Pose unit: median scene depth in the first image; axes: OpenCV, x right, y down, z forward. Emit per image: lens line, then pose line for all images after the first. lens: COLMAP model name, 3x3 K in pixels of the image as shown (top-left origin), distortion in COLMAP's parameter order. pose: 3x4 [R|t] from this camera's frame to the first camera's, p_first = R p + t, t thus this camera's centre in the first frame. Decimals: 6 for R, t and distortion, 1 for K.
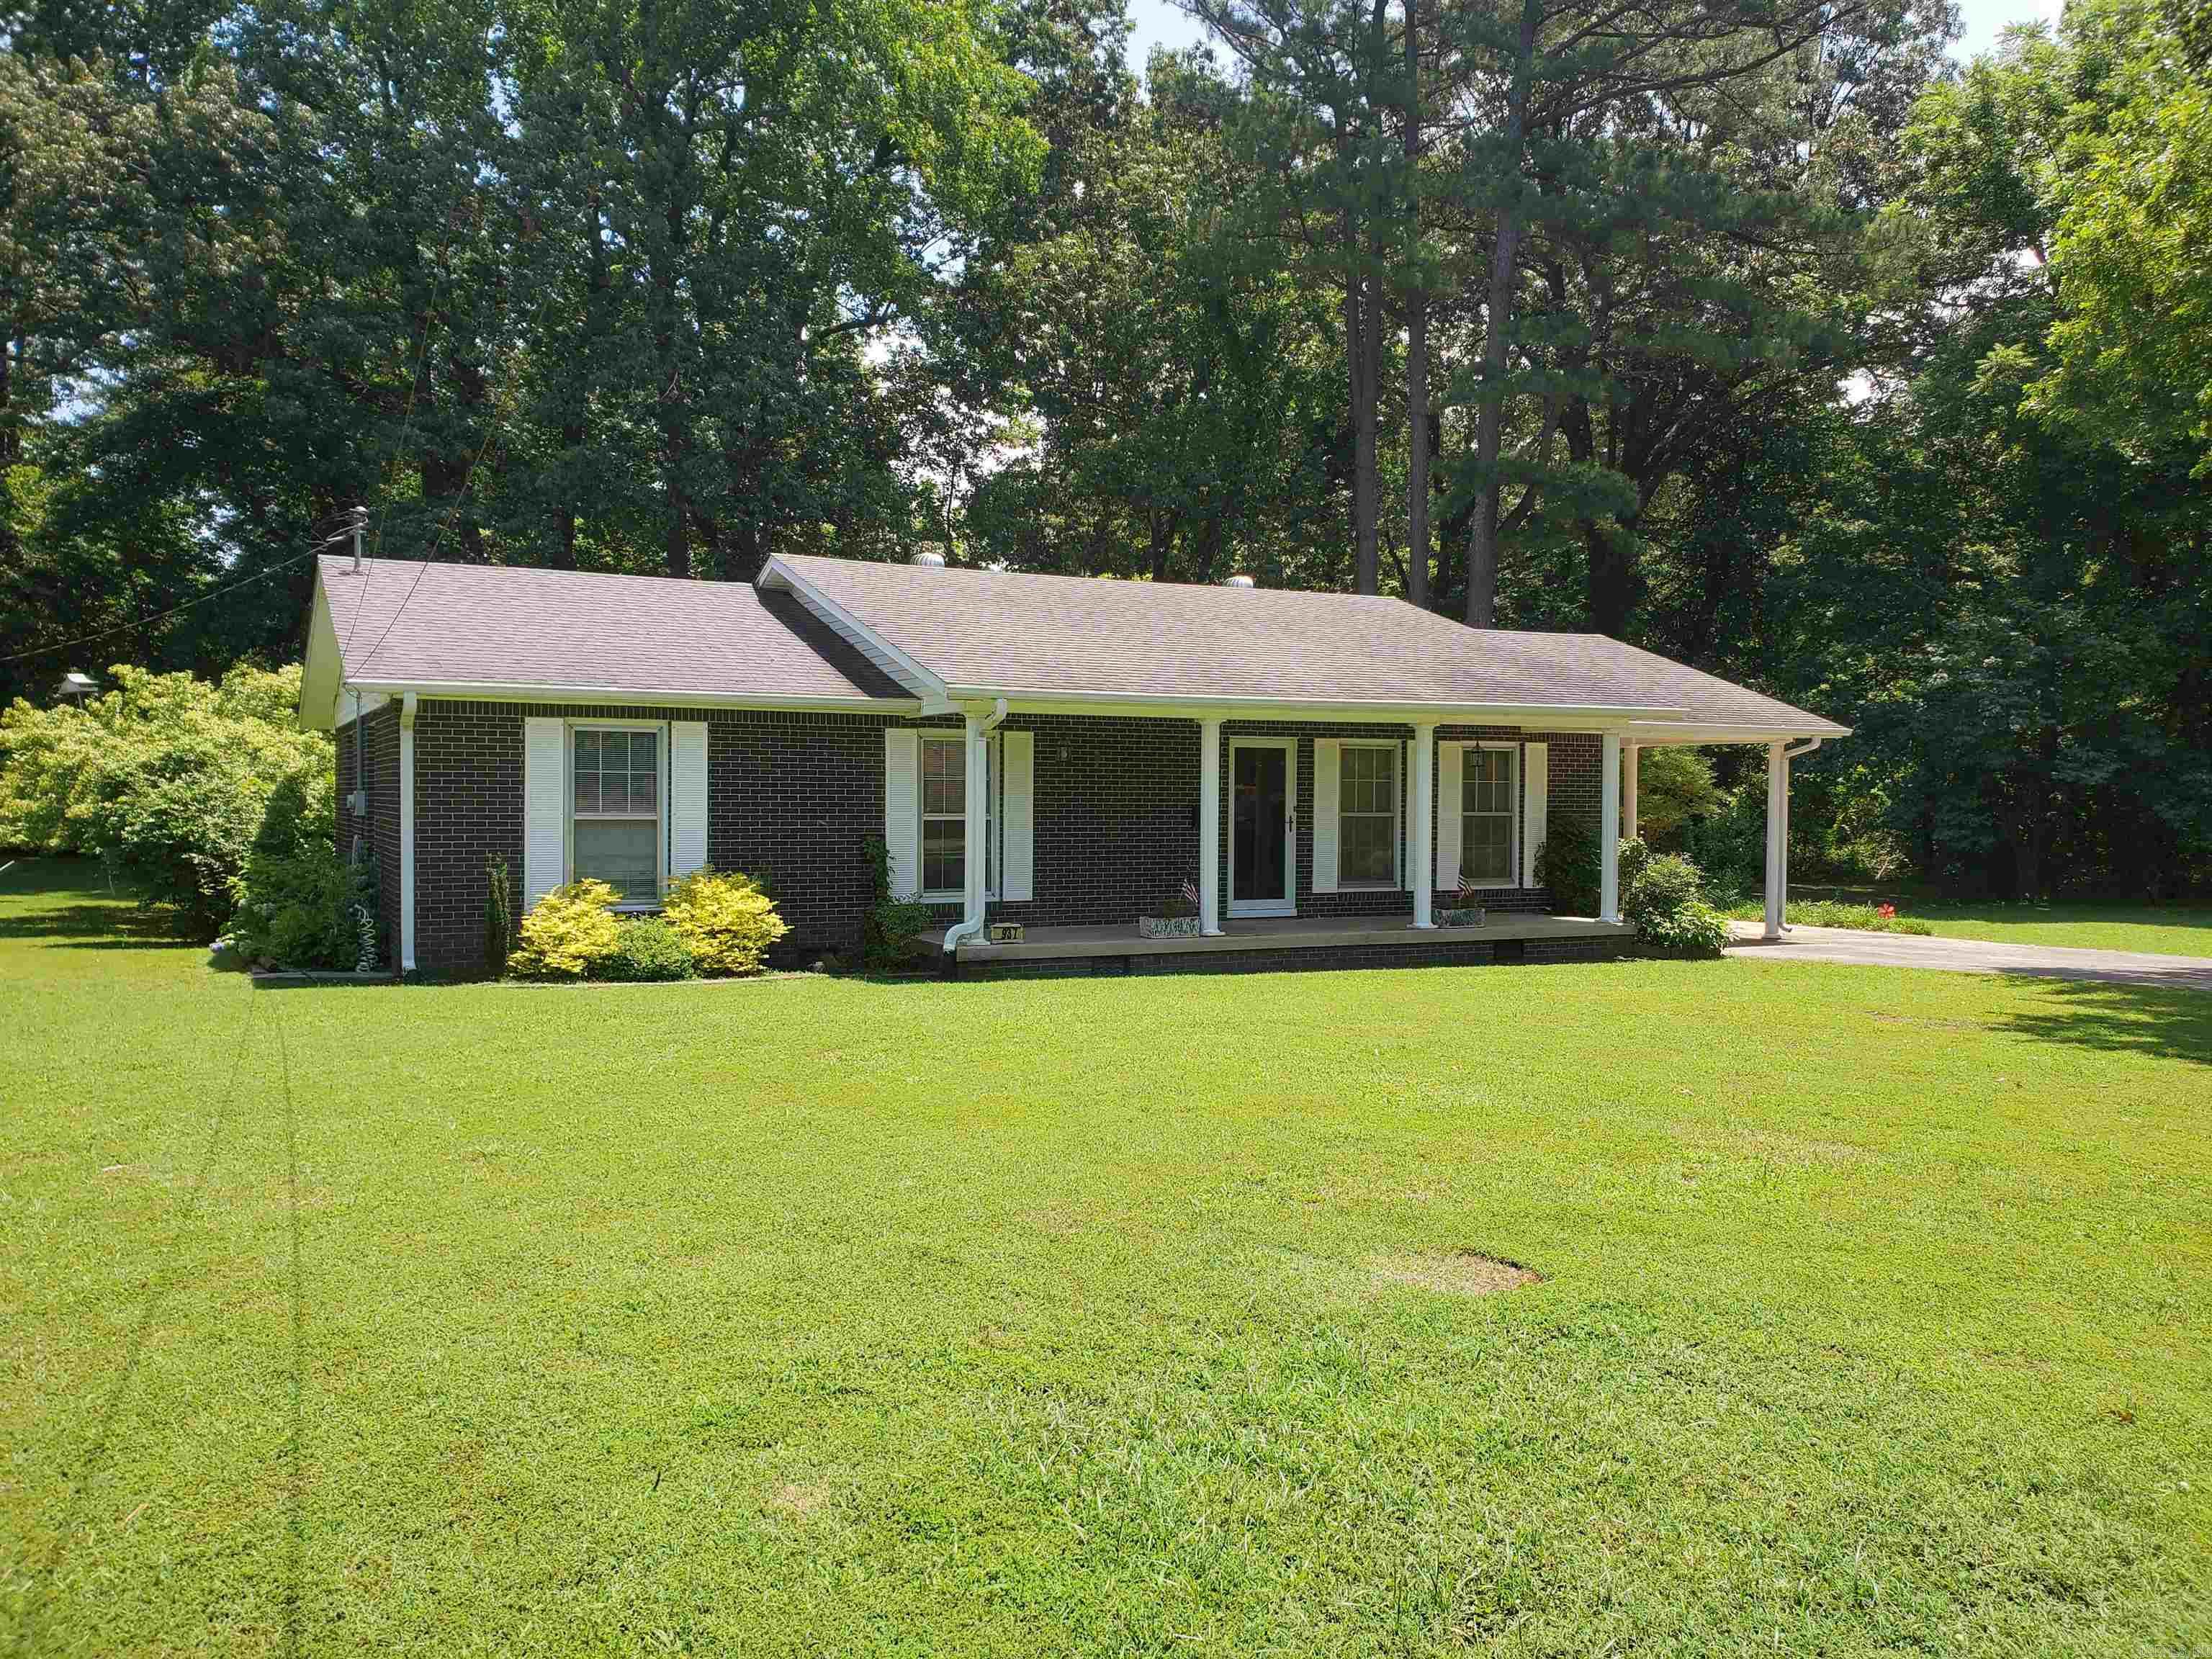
lens RADIAL K [[1684.8, 0, 1101.6], [0, 1684.8, 828.3], [0, 0, 1]] dist [0.026516, -0.004693]
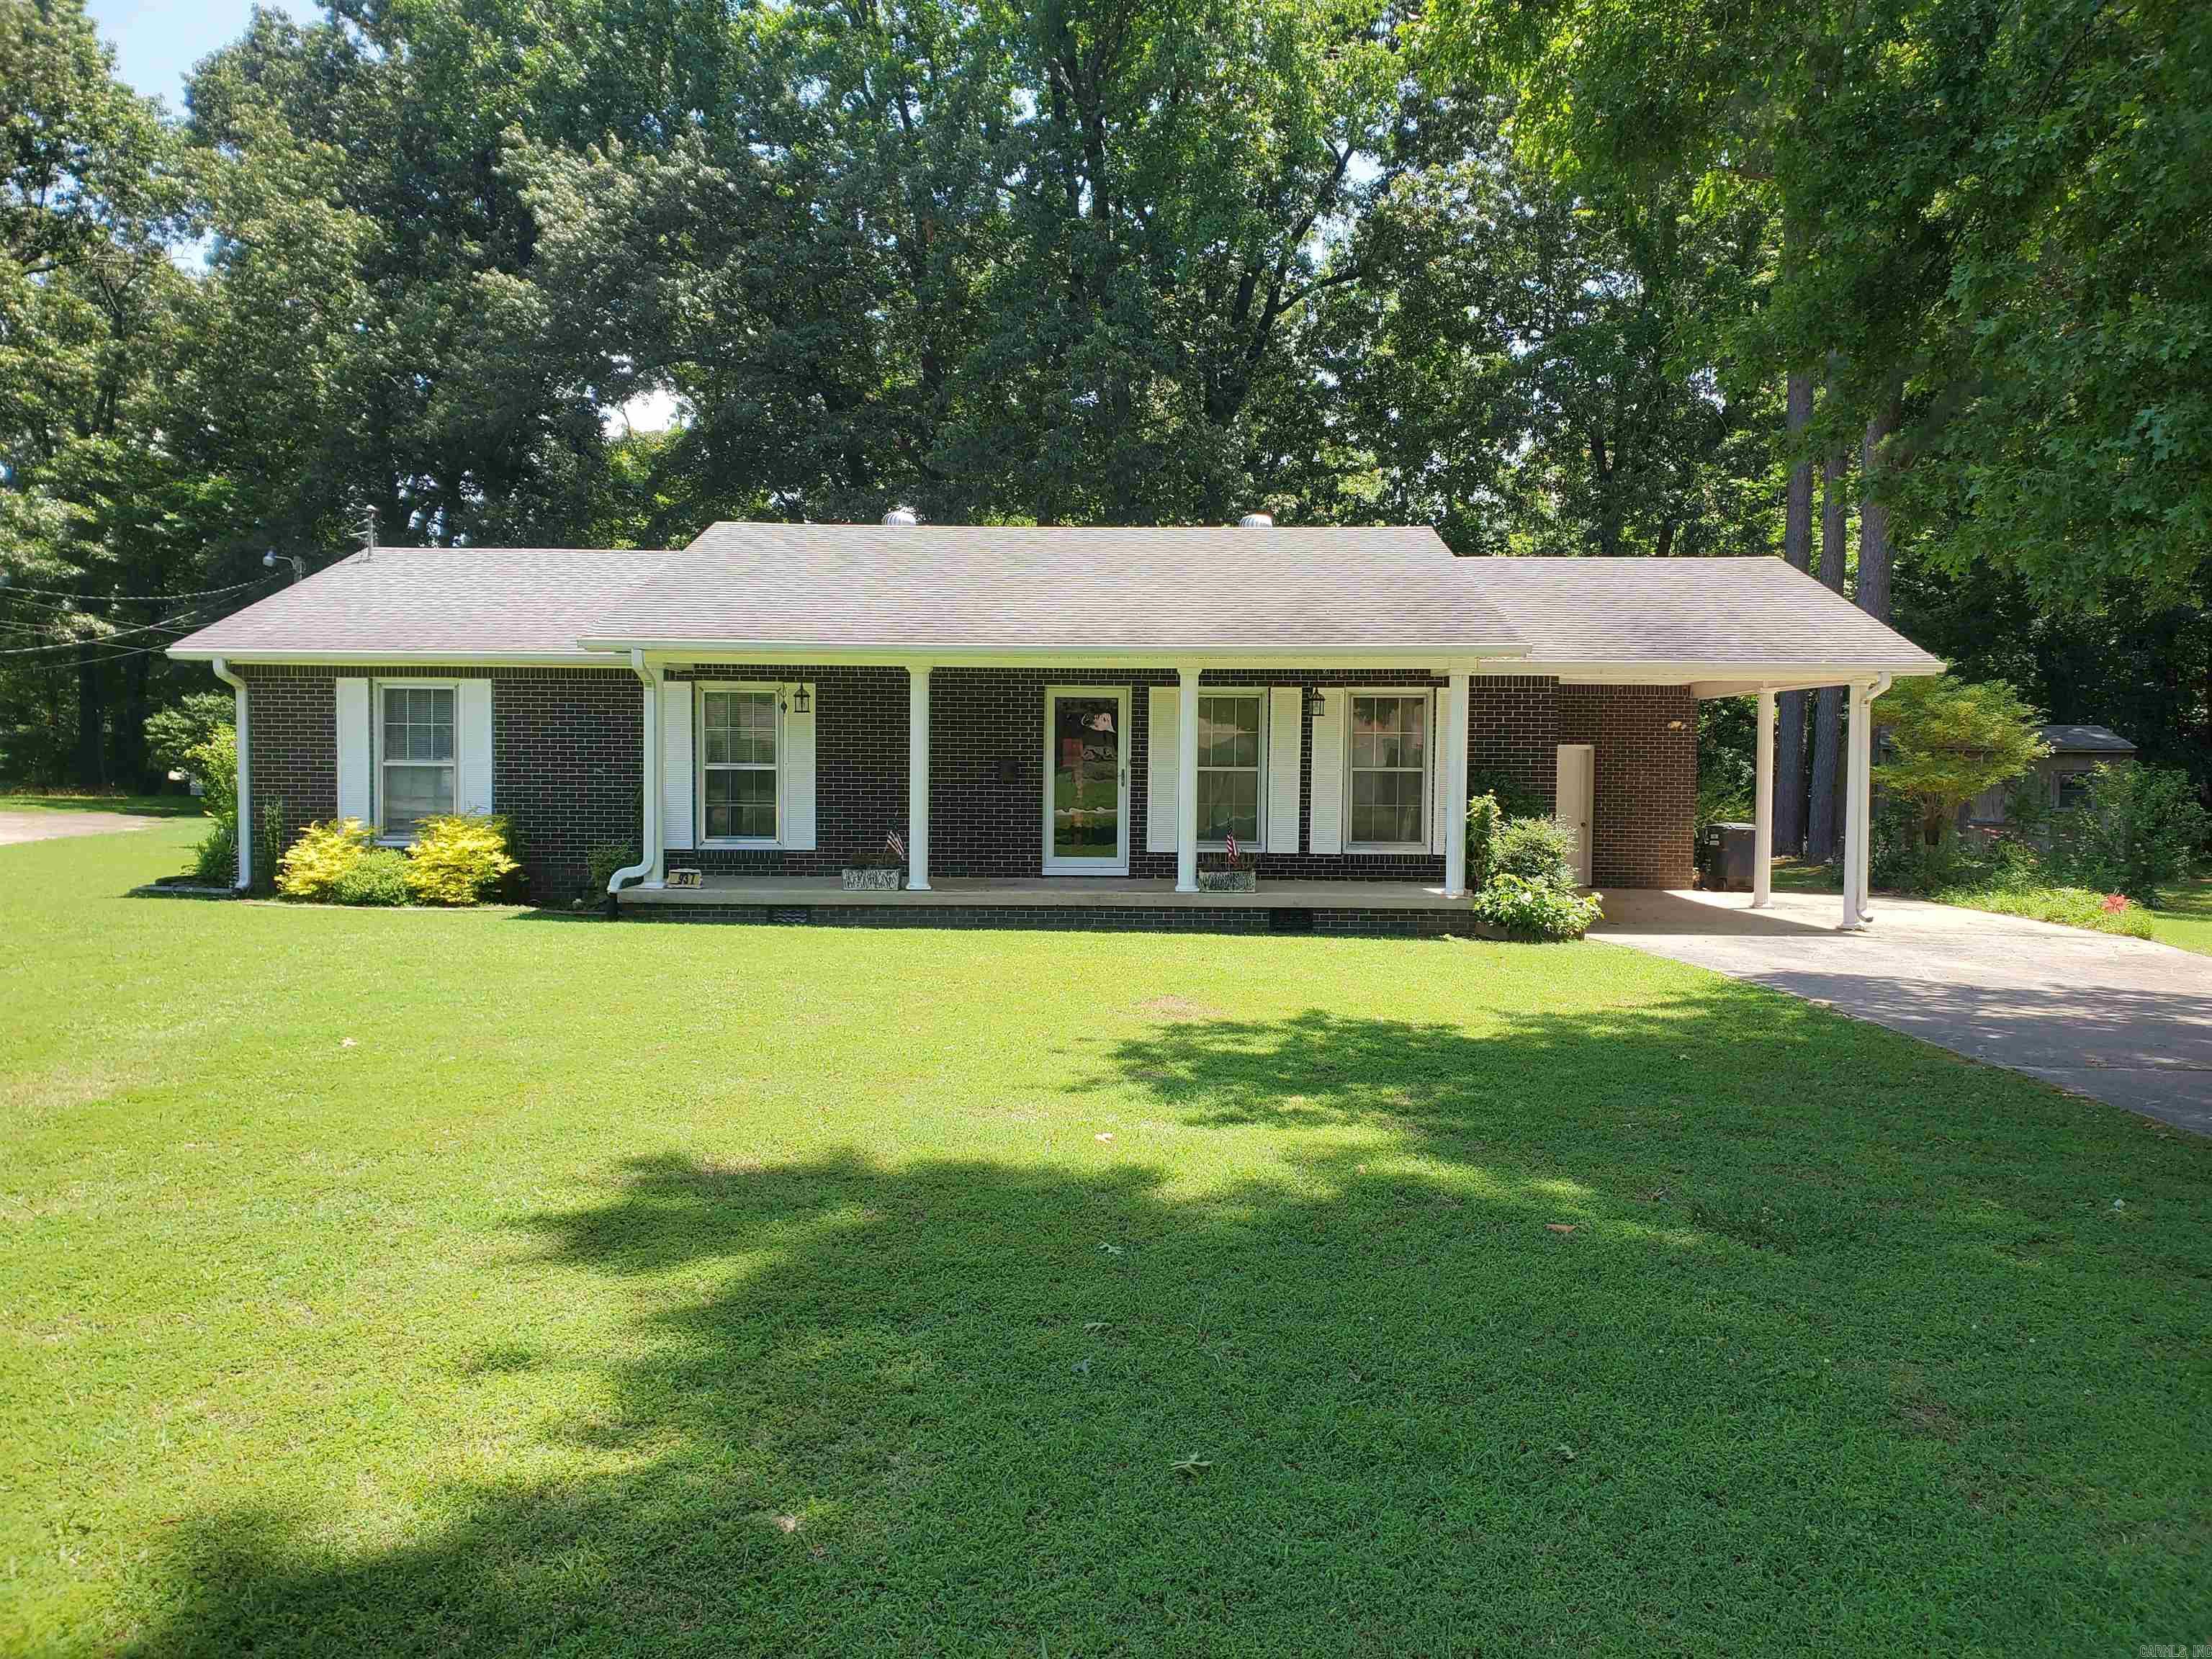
lens RADIAL K [[1684.8, 0, 1118.2], [0, 1684.8, 823.5], [0, 0, 1]] dist [0.026516, -0.004693]
pose [[0.892701, 0.019659, -0.450220, 0.606113], [-0.012046, 0.999732, 0.019769, 0.005004], [0.450488, -0.012224, 0.892699, 0.179140]]
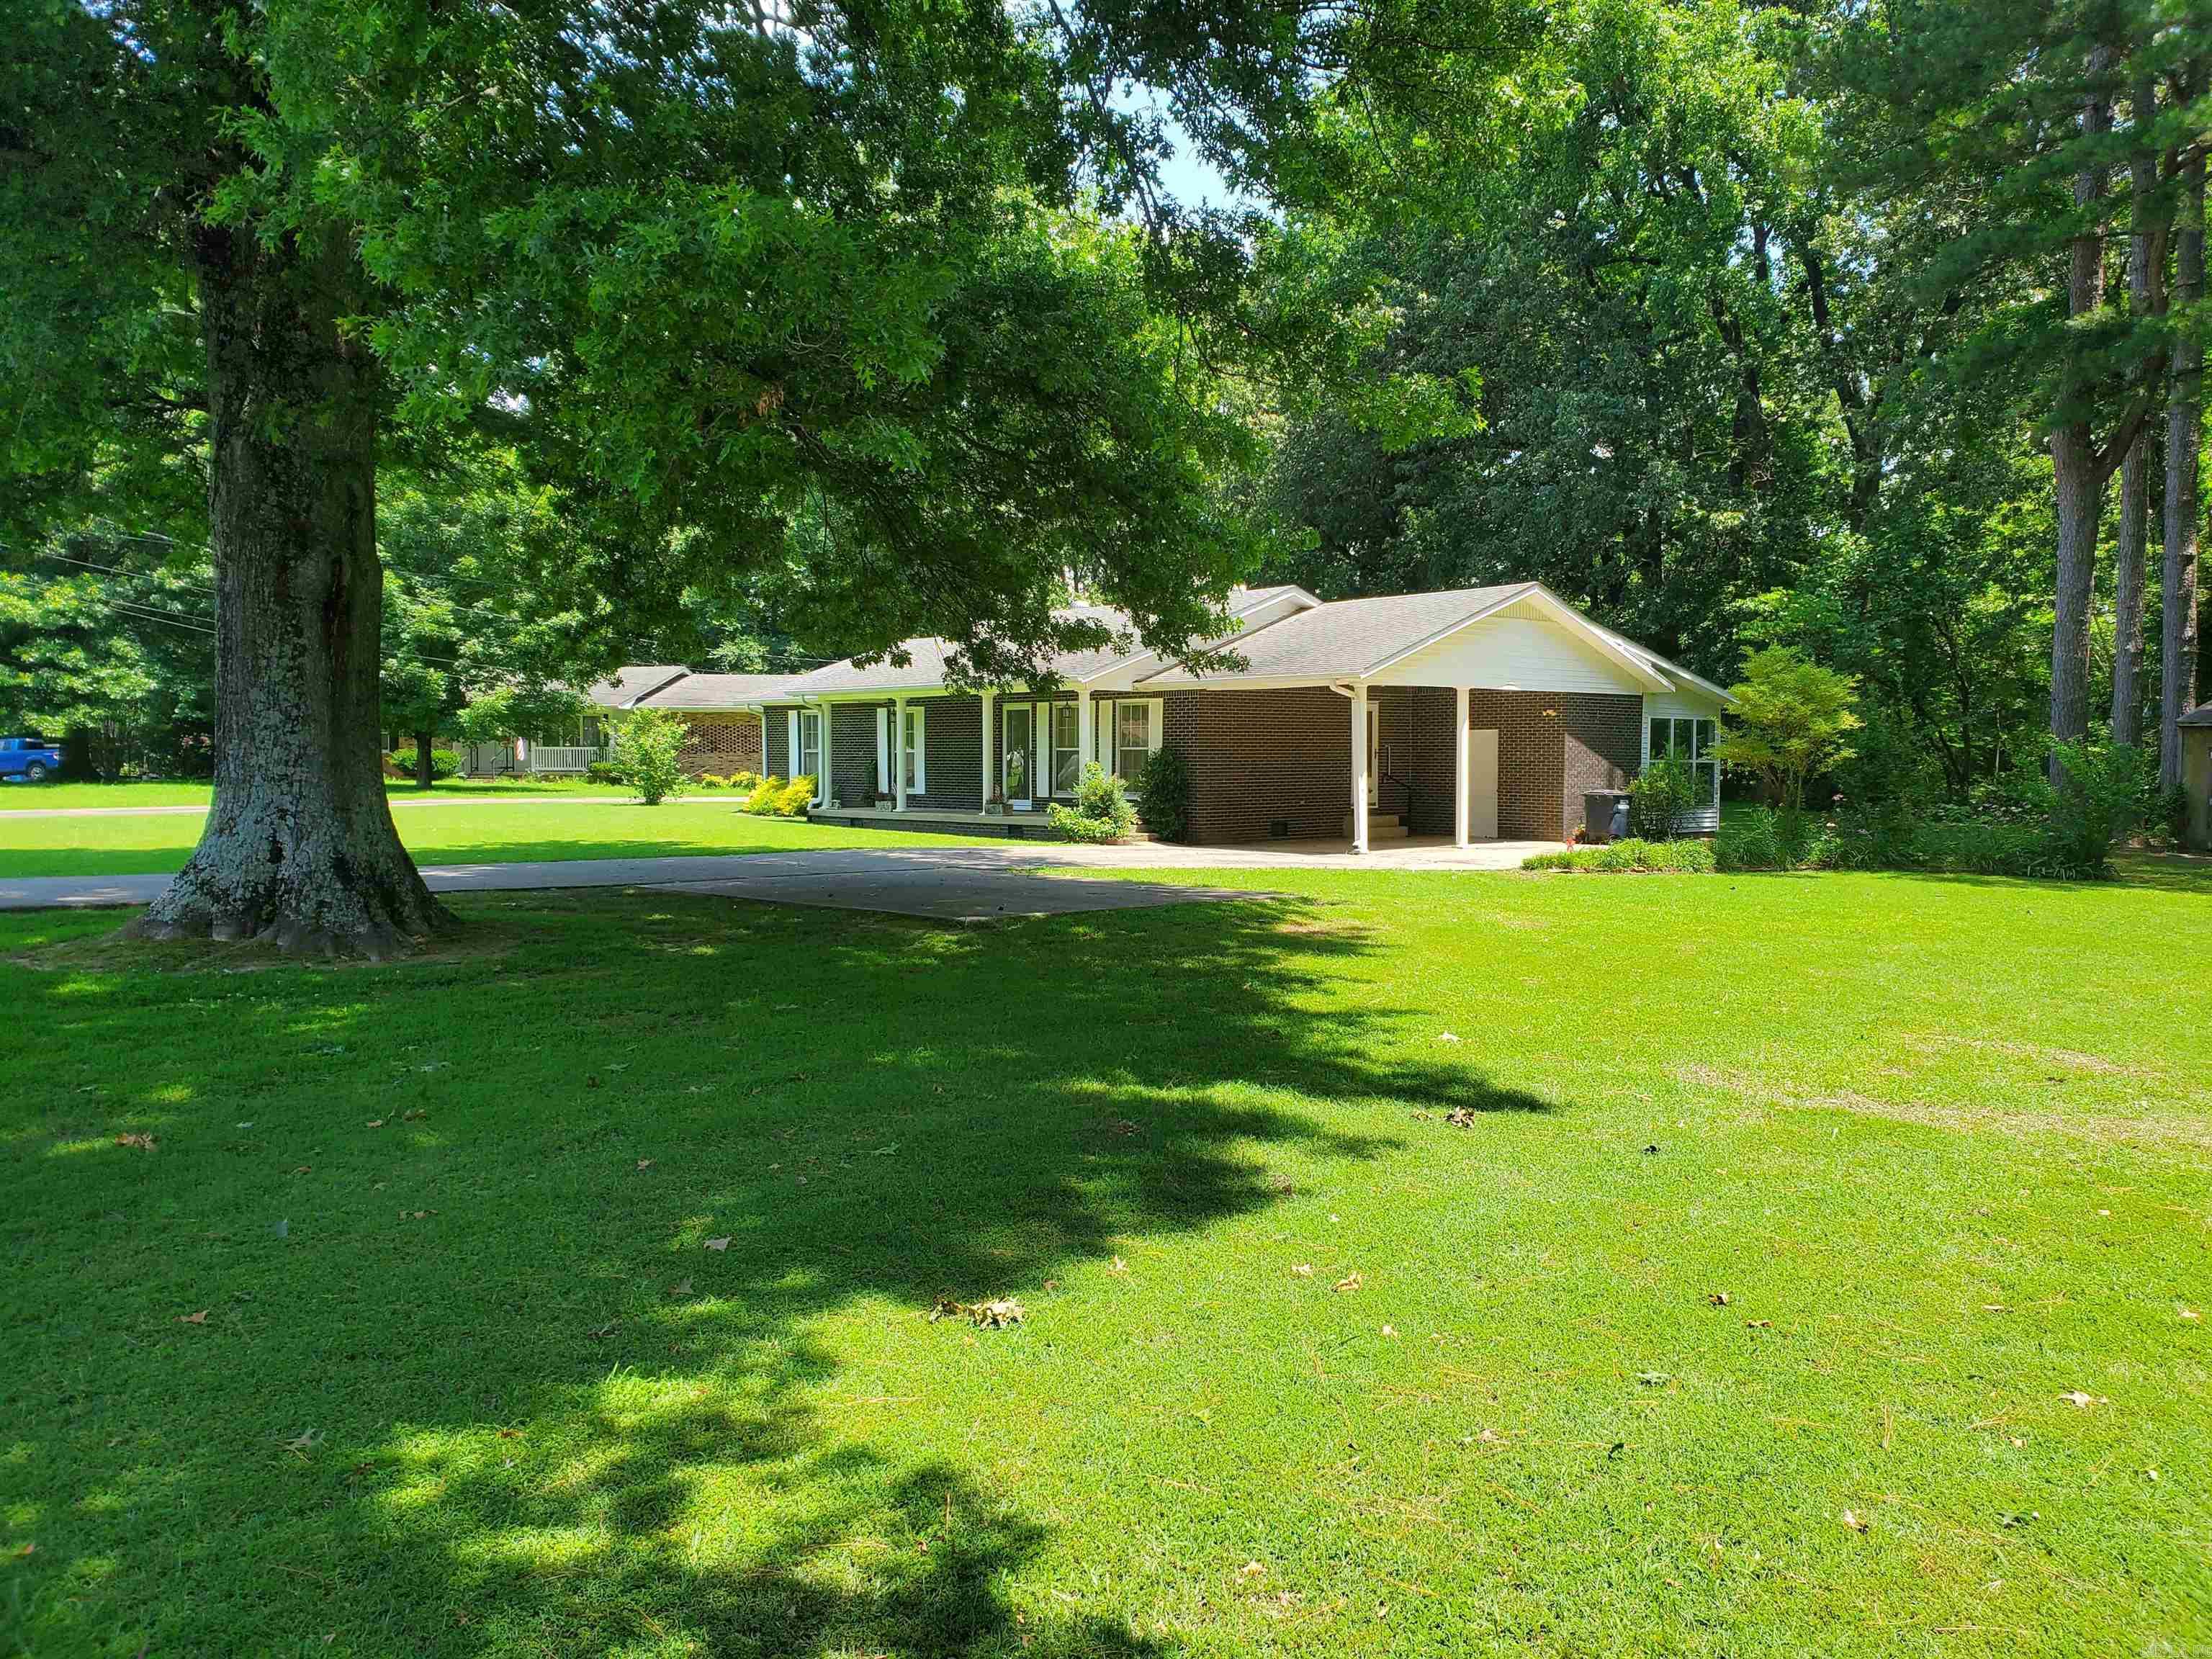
lens RADIAL K [[1684.8, 0, 1104.6], [0, 1684.8, 832.7], [0, 0, 1]] dist [0.026516, -0.004693]
pose [[0.280417, 0.040393, -0.959028, 1.965886], [-0.011010, 0.999184, 0.038865, 0.010589], [0.959815, -0.000339, 0.280633, 0.679874]]
